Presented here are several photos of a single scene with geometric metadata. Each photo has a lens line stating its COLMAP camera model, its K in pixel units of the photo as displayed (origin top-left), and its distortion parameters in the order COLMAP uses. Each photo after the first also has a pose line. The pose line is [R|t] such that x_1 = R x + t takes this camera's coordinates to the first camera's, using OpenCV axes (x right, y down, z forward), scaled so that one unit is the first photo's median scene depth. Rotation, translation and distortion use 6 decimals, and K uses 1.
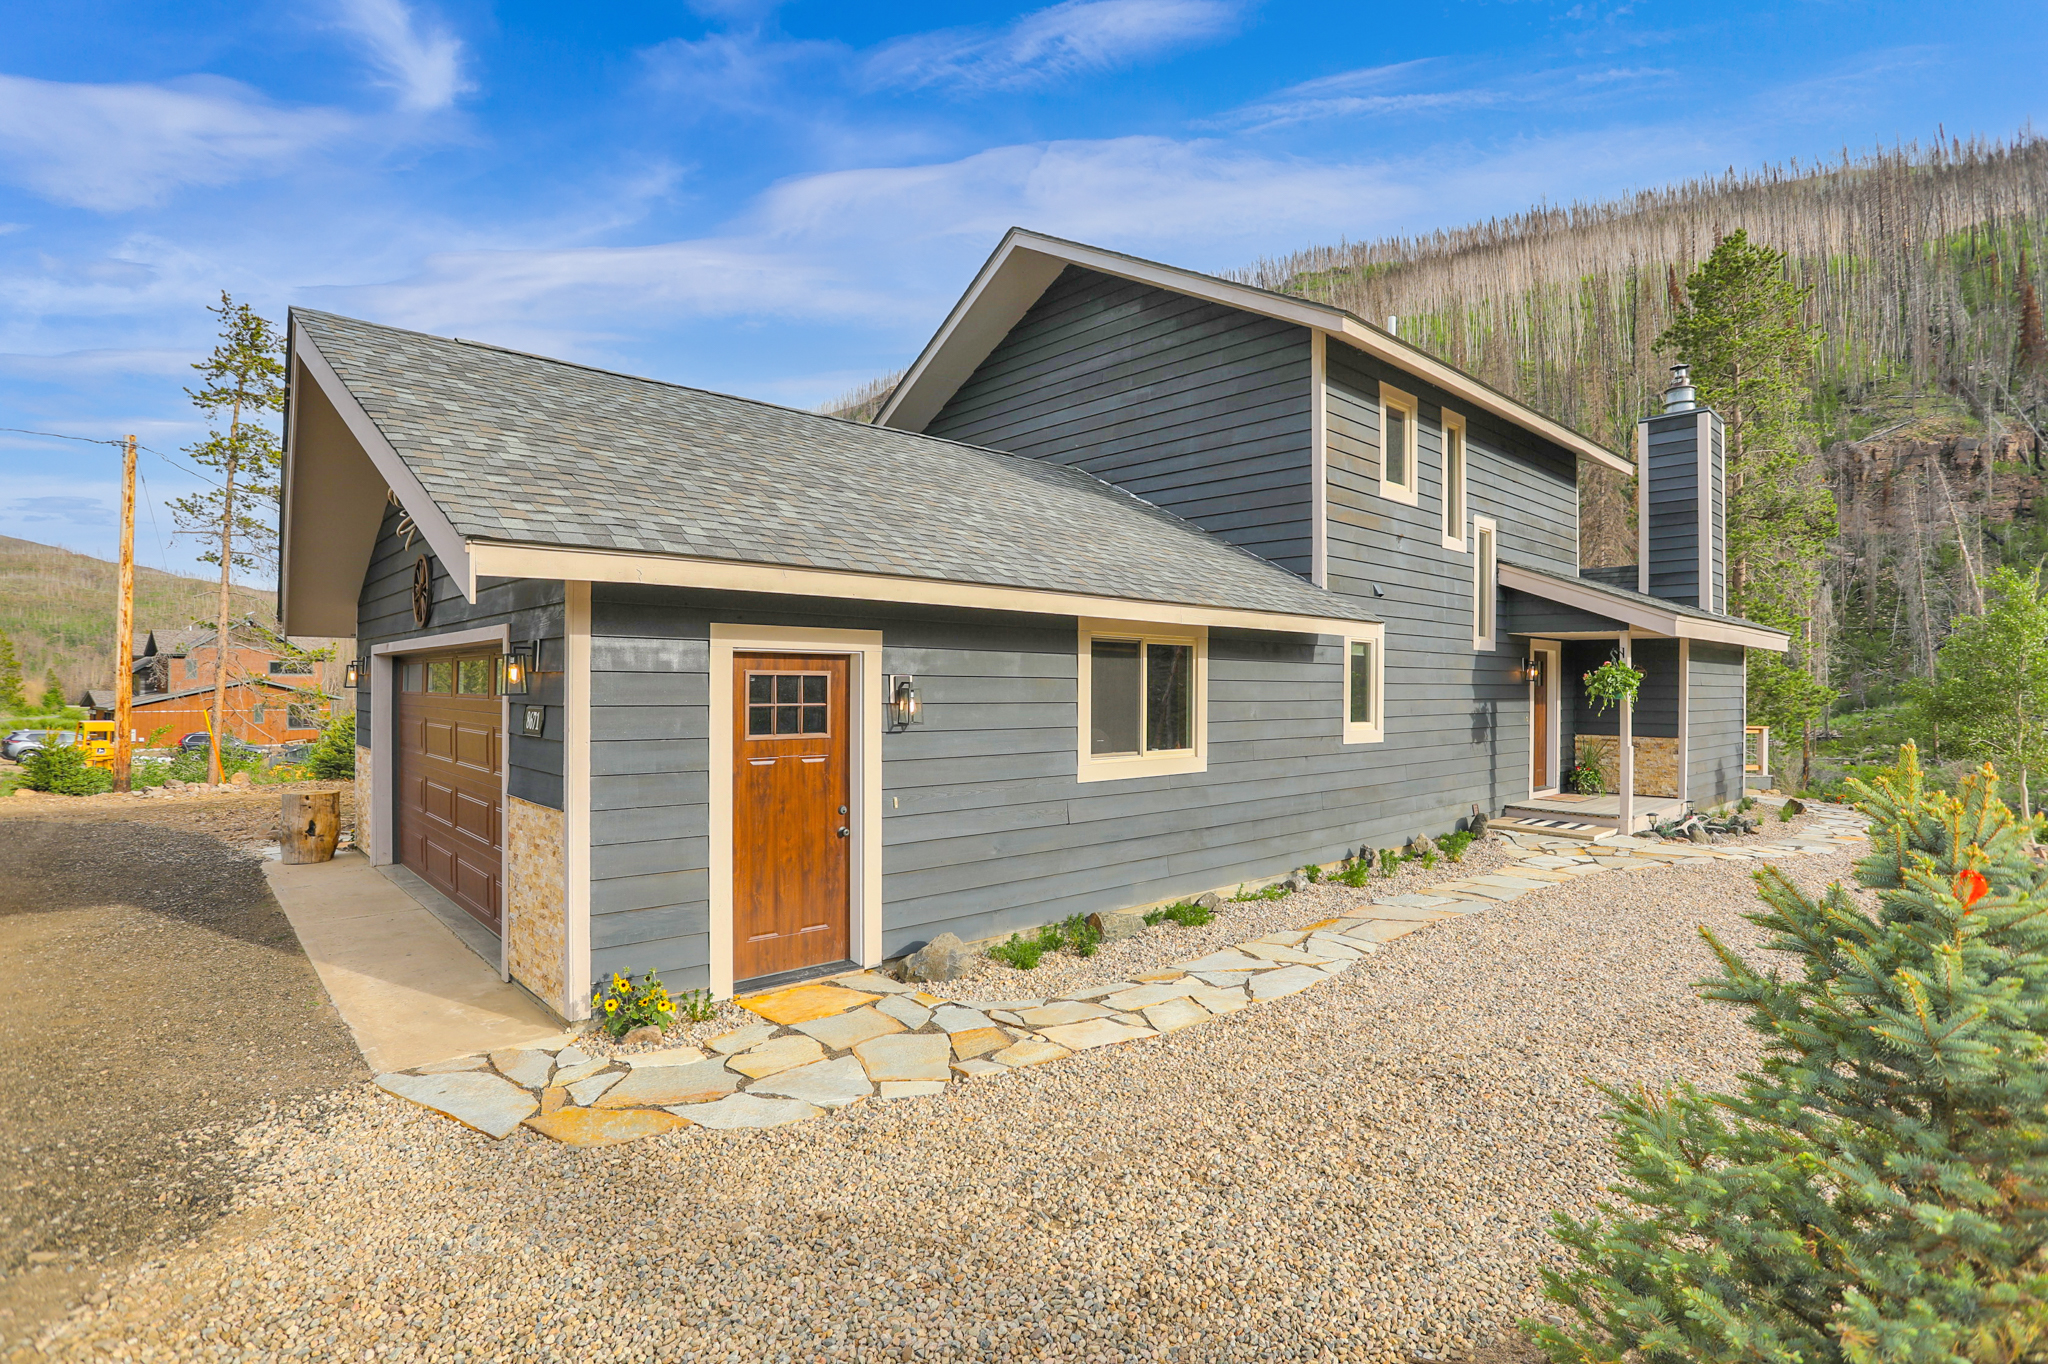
lens RADIAL K [[982.3, 0, 1073.1], [0, 982.3, 666.9], [0, 0, 1]] dist [-0.000297, 0.003106]
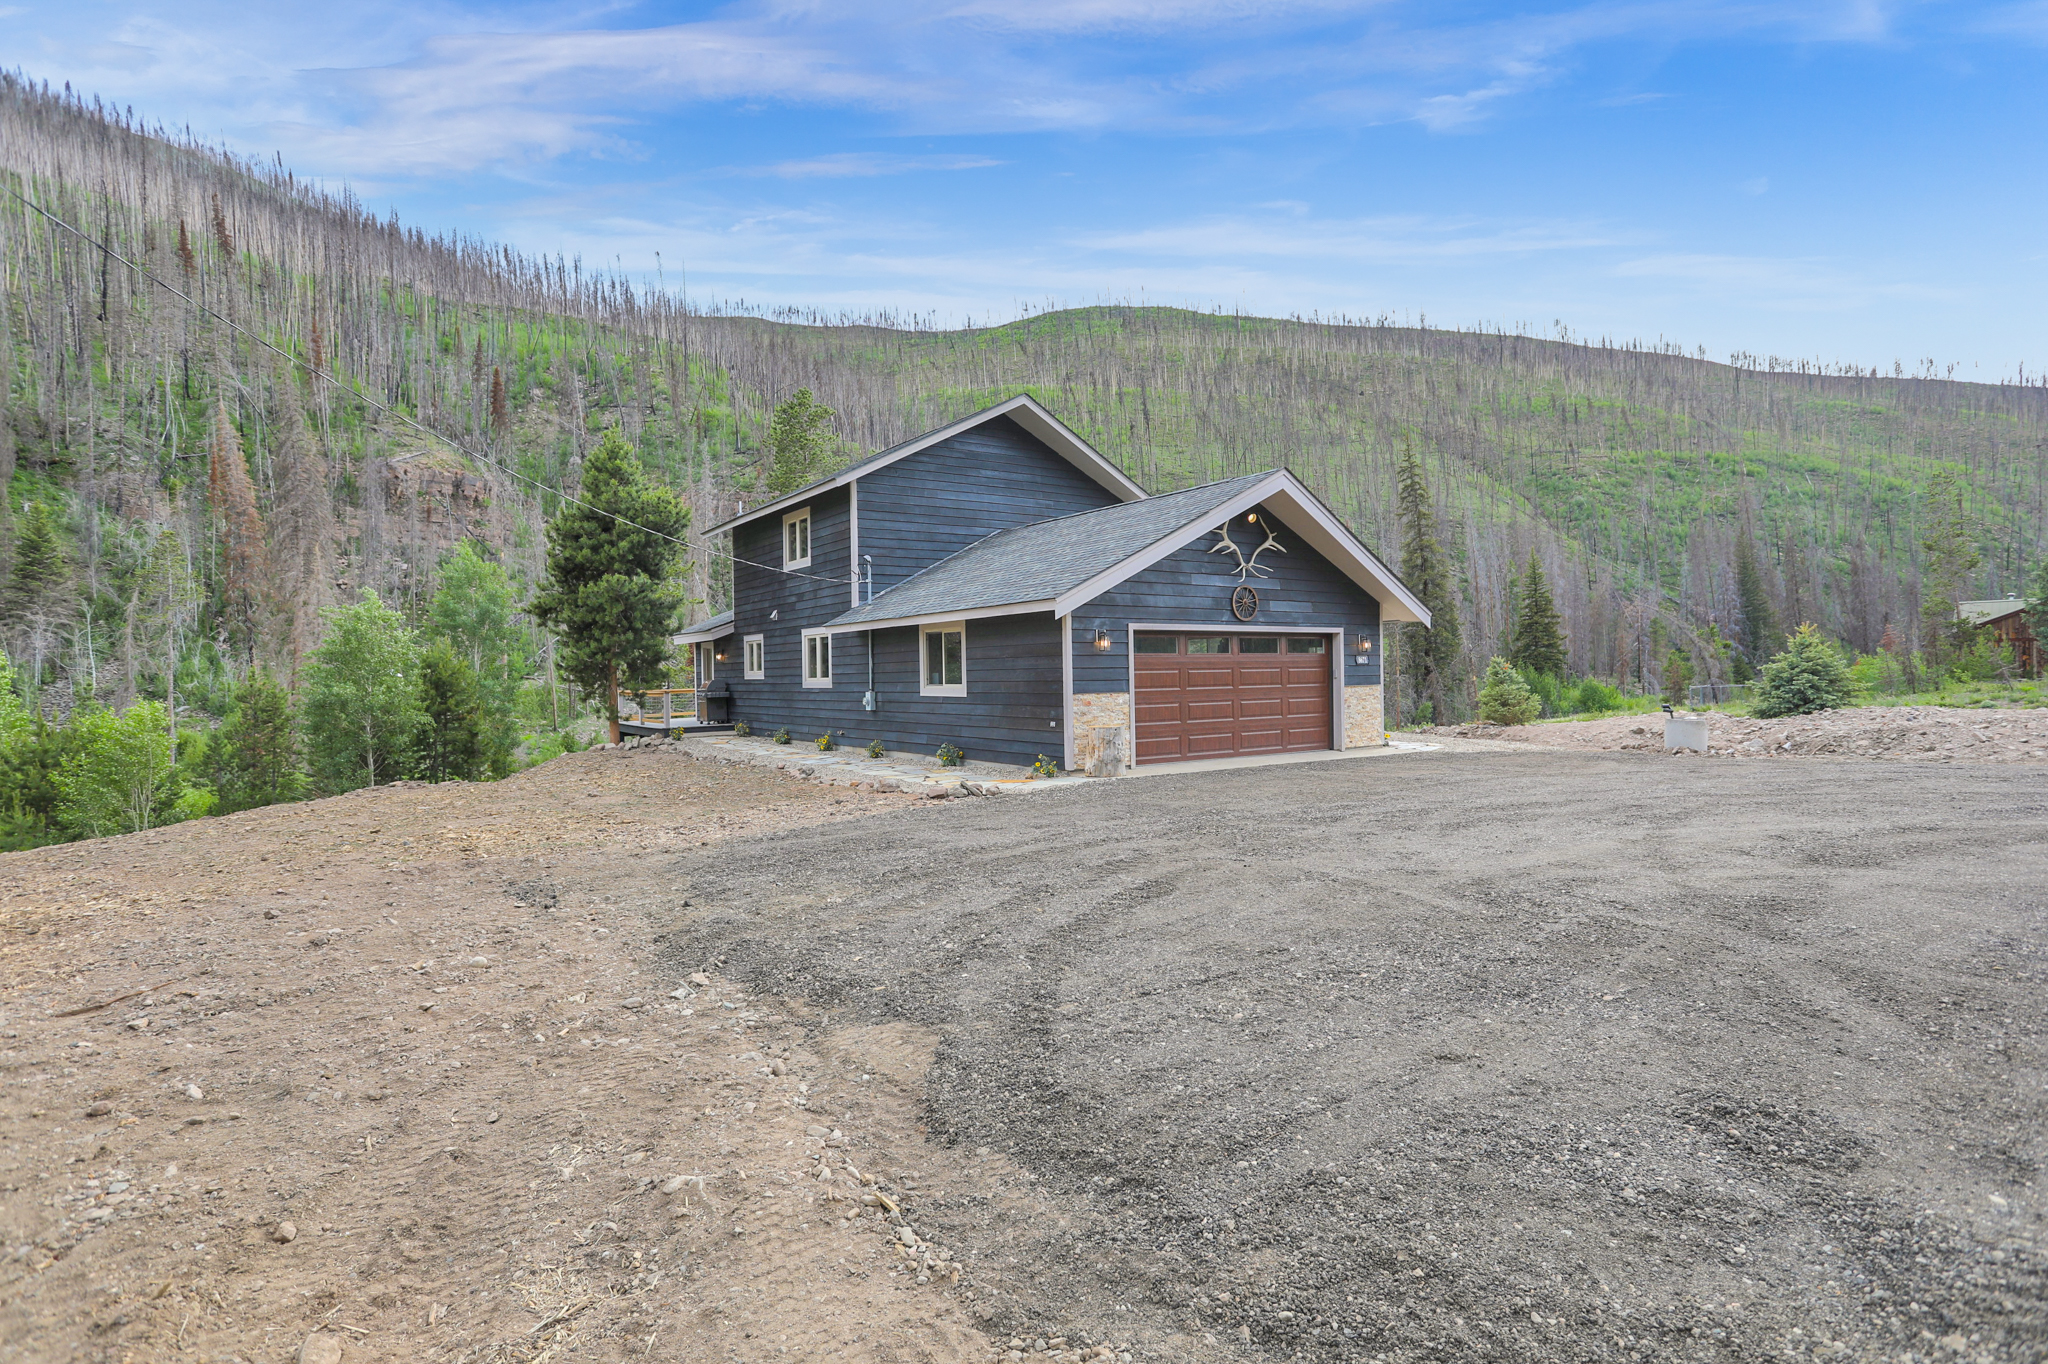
lens RADIAL K [[1053.0, 0, 1022.2], [0, 1053.0, 676.9], [0, 0, 1]] dist [-0.005582, 0.000537]
pose [[0.168475, -0.015238, 0.985588, -1.476936], [0.002710, 0.999884, 0.014996, 0.015527], [-0.985702, 0.000144, 0.168497, 0.478646]]
